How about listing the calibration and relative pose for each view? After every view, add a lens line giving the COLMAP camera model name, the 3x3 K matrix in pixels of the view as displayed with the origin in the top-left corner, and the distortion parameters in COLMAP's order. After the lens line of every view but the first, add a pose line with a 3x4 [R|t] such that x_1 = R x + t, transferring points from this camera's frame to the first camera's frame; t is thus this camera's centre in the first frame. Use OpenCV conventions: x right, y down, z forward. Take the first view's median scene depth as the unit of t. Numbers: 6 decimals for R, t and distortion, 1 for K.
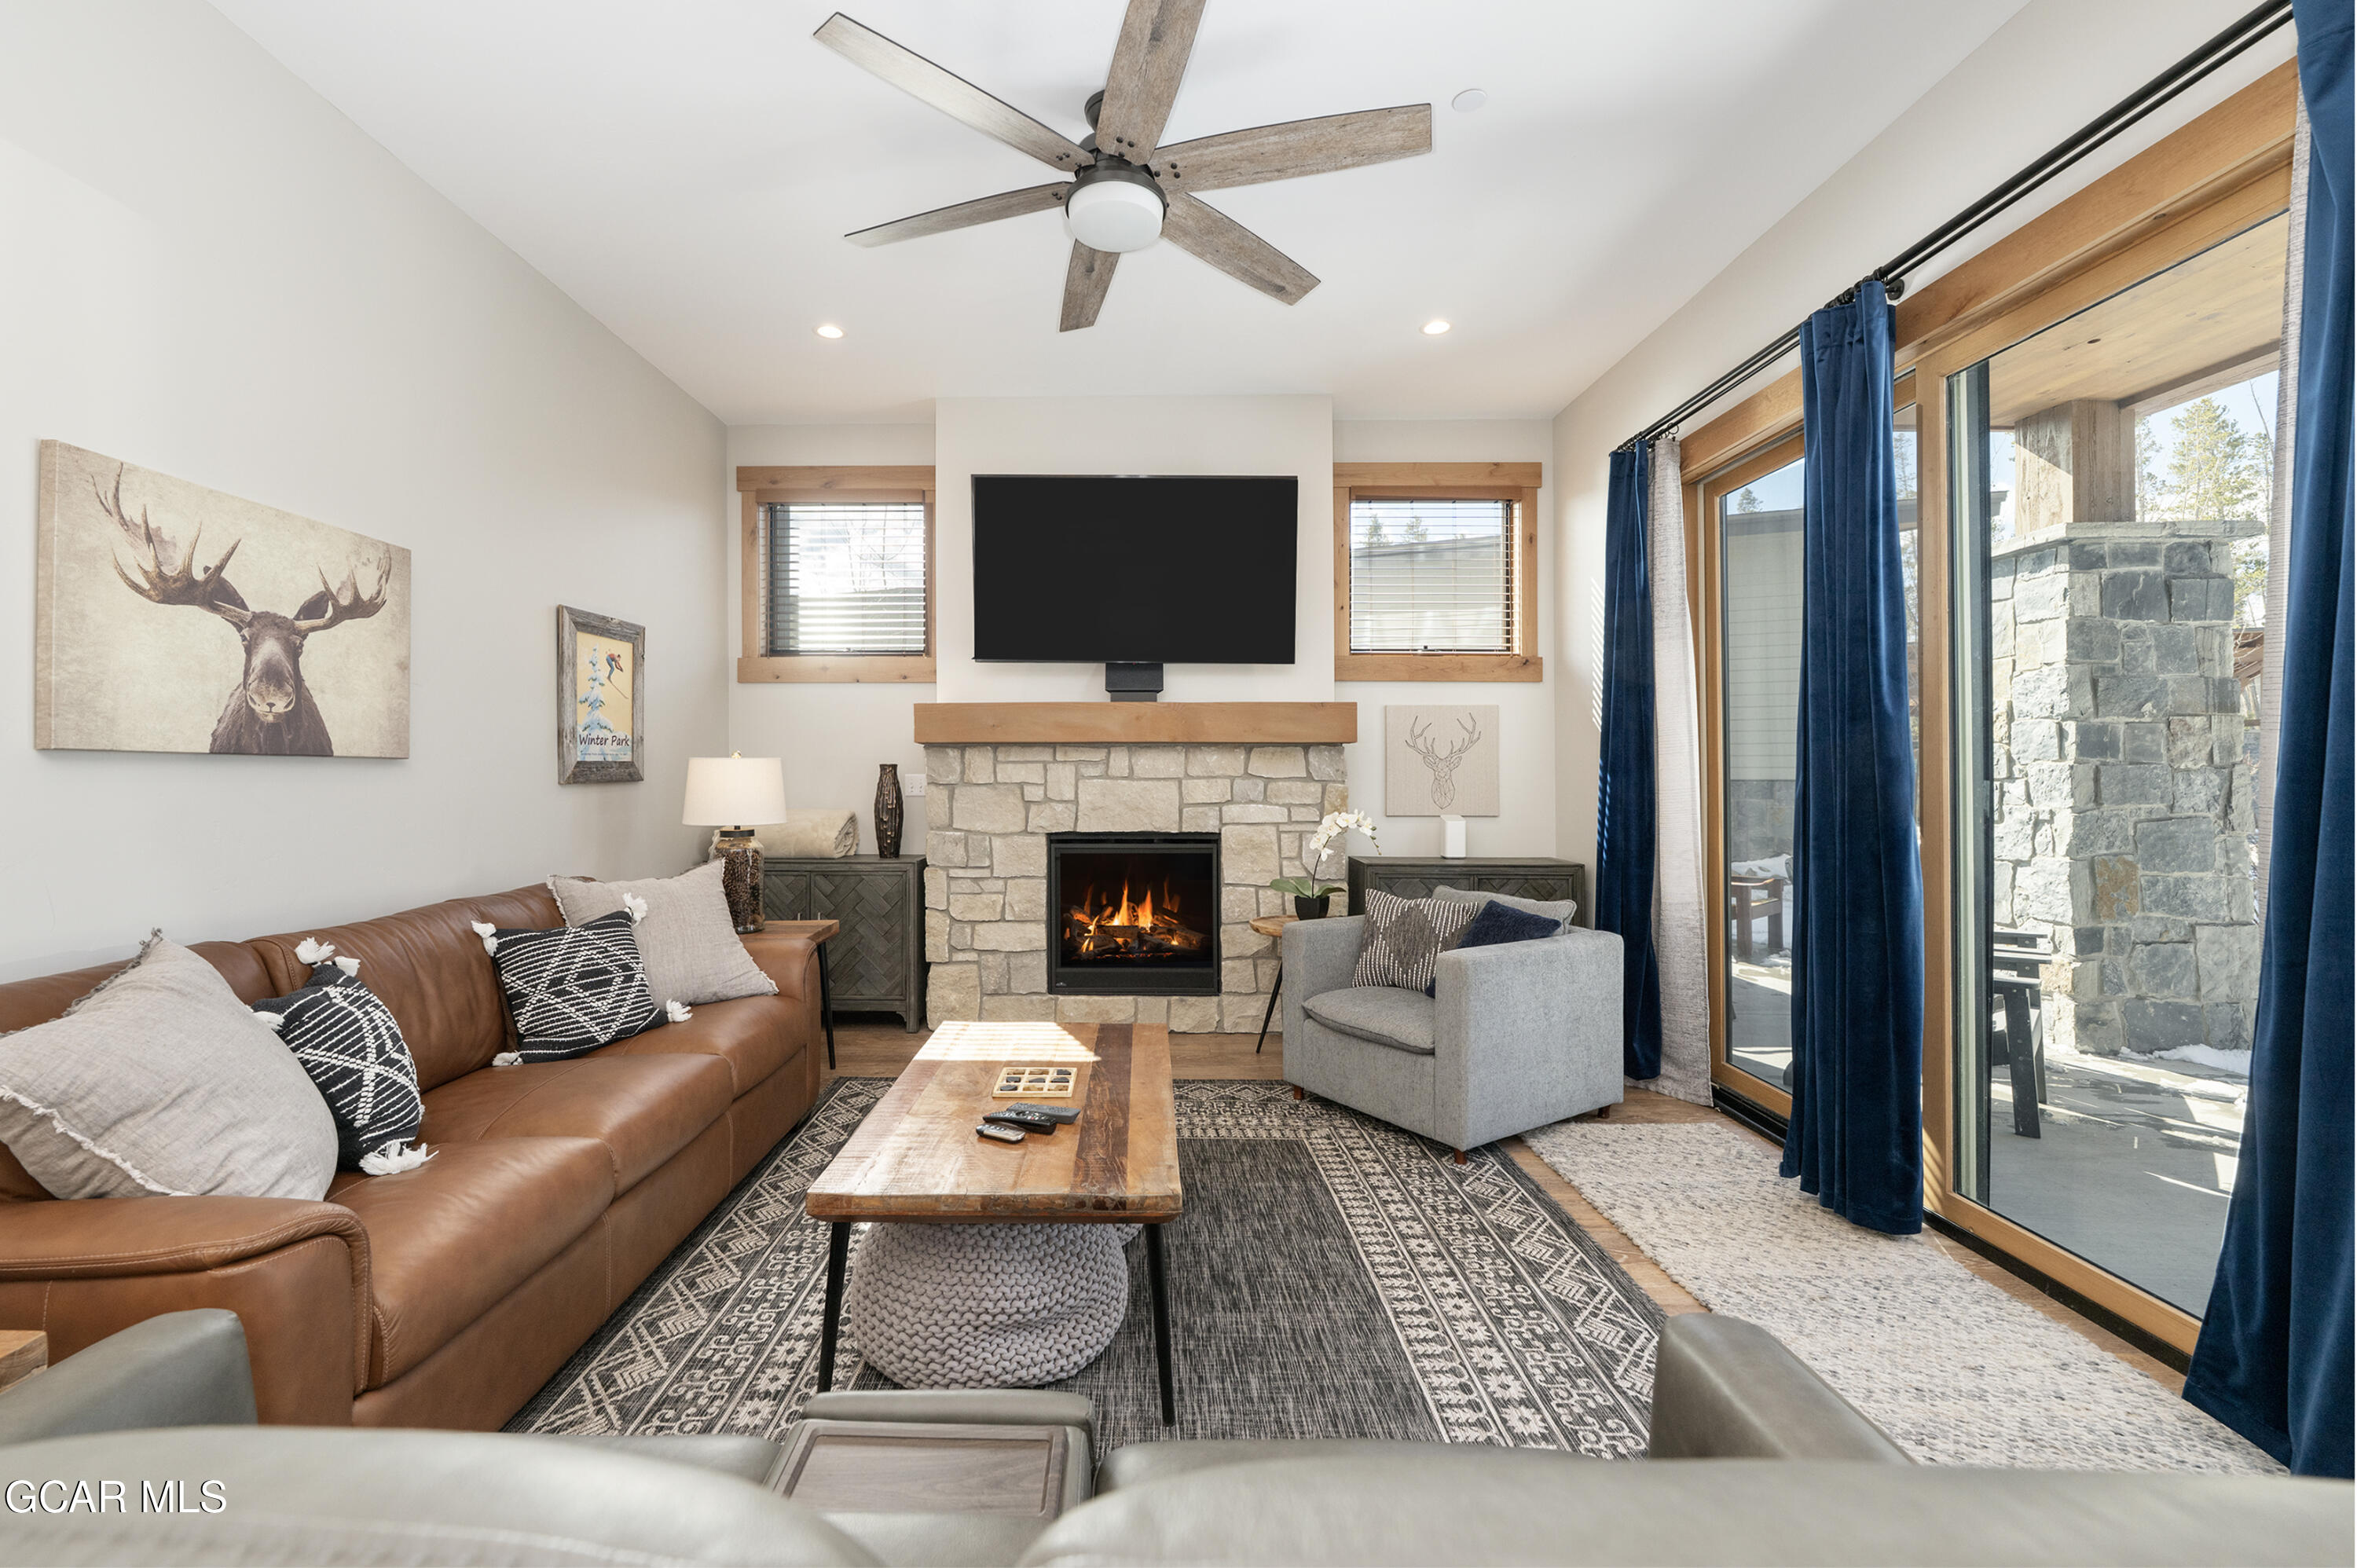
lens RADIAL K [[963.8, 0, 1105.7], [0, 963.8, 769.5], [0, 0, 1]] dist [-0.003246, -0.000467]
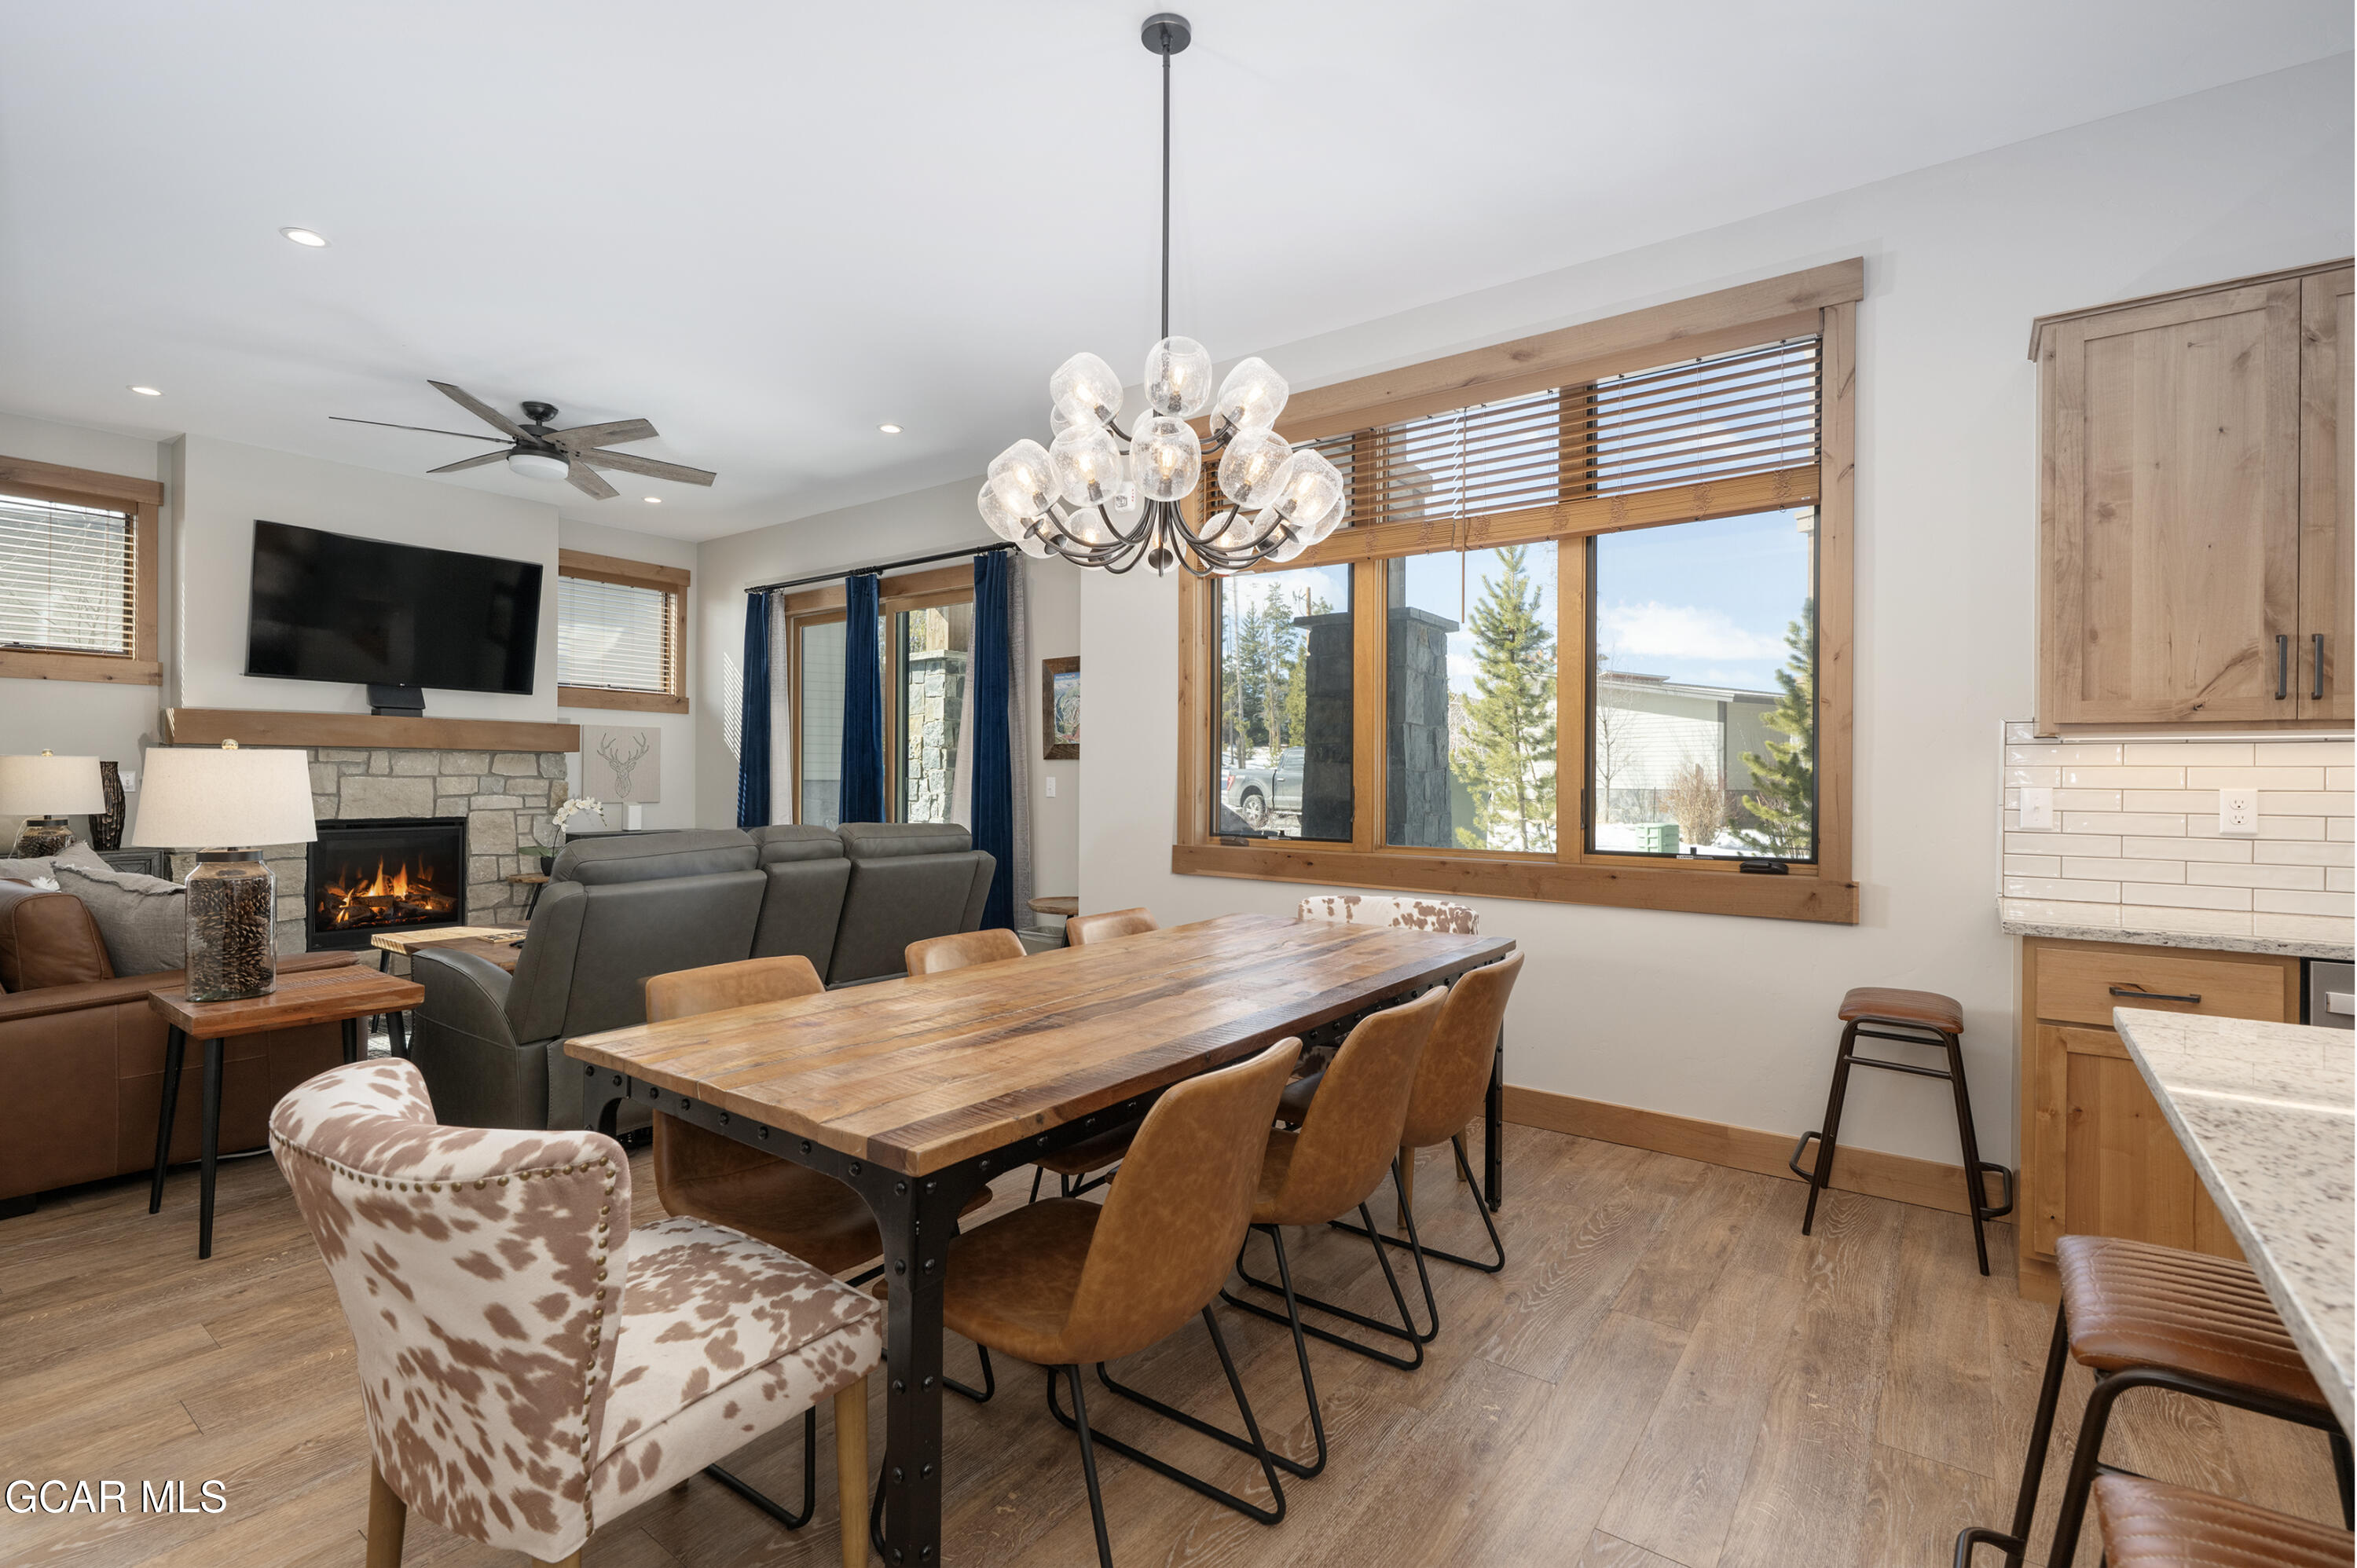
lens RADIAL K [[1026.9, 0, 1178.5], [0, 1026.9, 784.0], [0, 0, 1]] dist [-0.003036, -0.000524]
pose [[0.553922, -0.003739, 0.832560, -0.517612], [-0.001855, 0.999982, 0.005725, 0.010158], [-0.832567, -0.004715, 0.553905, -0.599737]]
